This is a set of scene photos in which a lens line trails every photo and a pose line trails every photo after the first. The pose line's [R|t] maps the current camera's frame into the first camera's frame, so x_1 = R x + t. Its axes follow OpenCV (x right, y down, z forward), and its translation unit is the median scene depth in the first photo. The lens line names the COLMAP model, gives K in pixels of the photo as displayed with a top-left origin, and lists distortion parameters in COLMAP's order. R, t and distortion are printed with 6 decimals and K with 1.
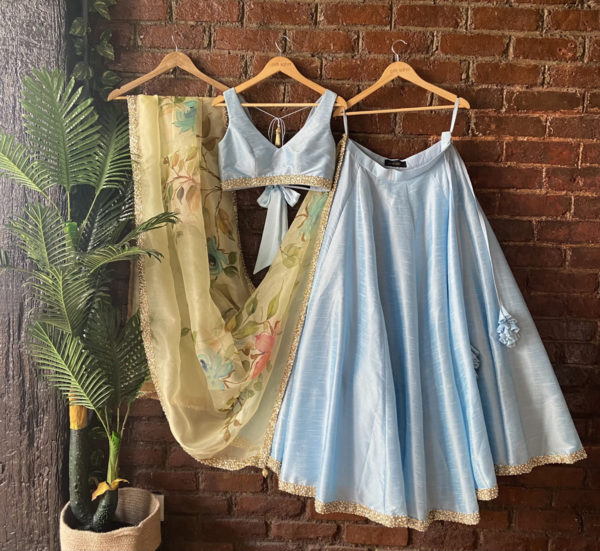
lens RADIAL K [[584.8, 0, 301.2], [0, 584.8, 251.7], [0, 0, 1]] dist [0.060699, 0.000000]
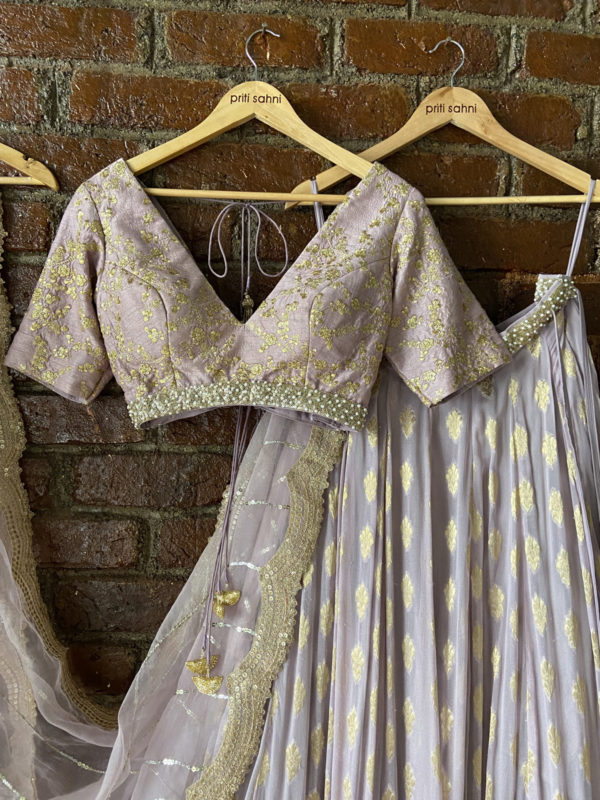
lens RADIAL K [[593.0, 0, 297.1], [0, 593.0, 400.7], [0, 0, 1]] dist [0.104606, -0.129479]
pose [[0.997657, -0.011485, 0.067438, 0.041333], [0.014079, 0.999175, -0.038106, -0.092136], [-0.066944, 0.038966, 0.996996, 0.590146]]
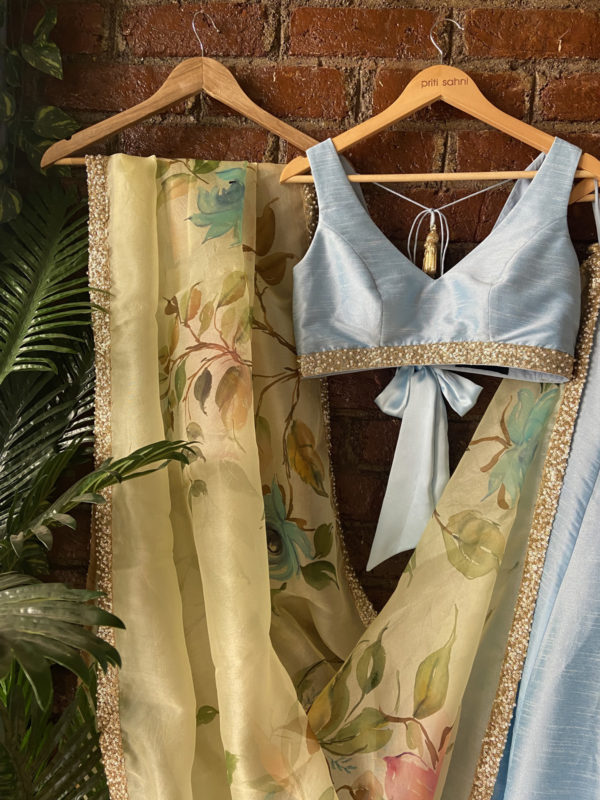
lens RADIAL K [[593.0, 0, 303.0], [0, 593.0, 400.2], [0, 0, 1]] dist [0.104606, -0.129479]
pose [[0.998807, 0.015734, -0.046233, -0.110058], [-0.016600, 0.999693, -0.018415, -0.077807], [0.045929, 0.019160, 0.998761, 0.553974]]
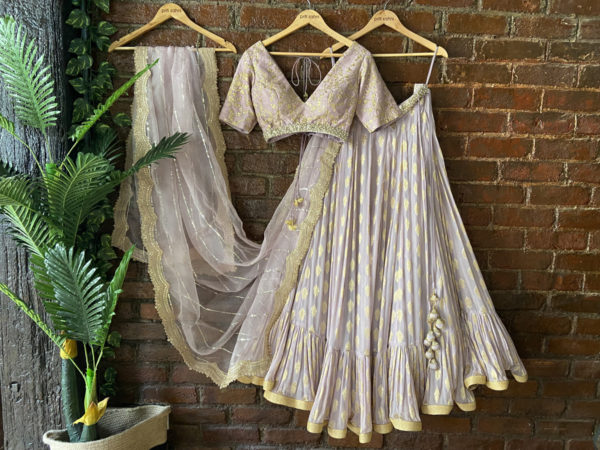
lens RADIAL K [[444.7, 0, 306.3], [0, 444.7, 227.2], [0, 0, 1]] dist [0.104606, -0.129479]
pose [[0.999914, -0.005967, 0.011672, 0.025525], [0.005348, 0.998612, 0.052404, 0.023863], [-0.011969, -0.052337, 0.998558, 0.159241]]
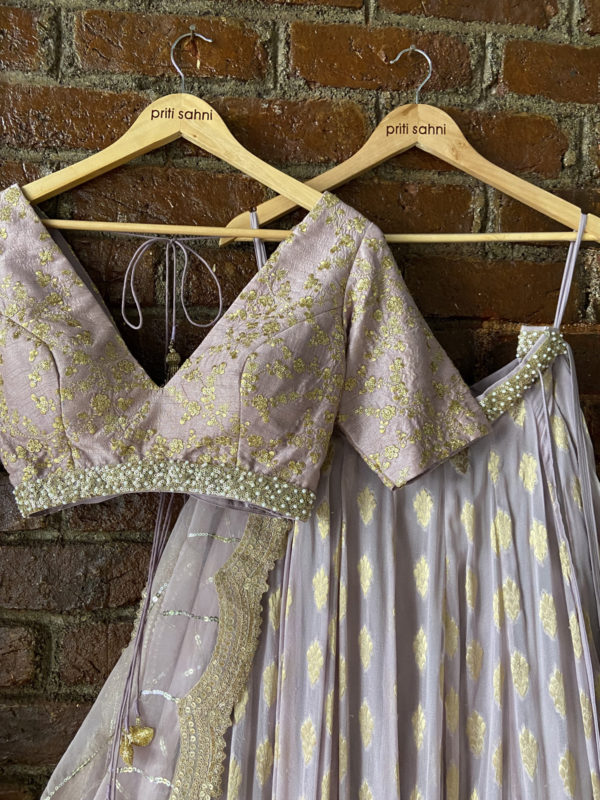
lens RADIAL K [[593.0, 0, 297.3], [0, 593.0, 402.9], [0, 0, 1]] dist [0.104606, -0.129479]
pose [[0.995490, -0.011440, 0.094176, 0.073879], [0.017603, 0.997738, -0.064871, -0.127217], [-0.093221, 0.066236, 0.993440, 0.658657]]
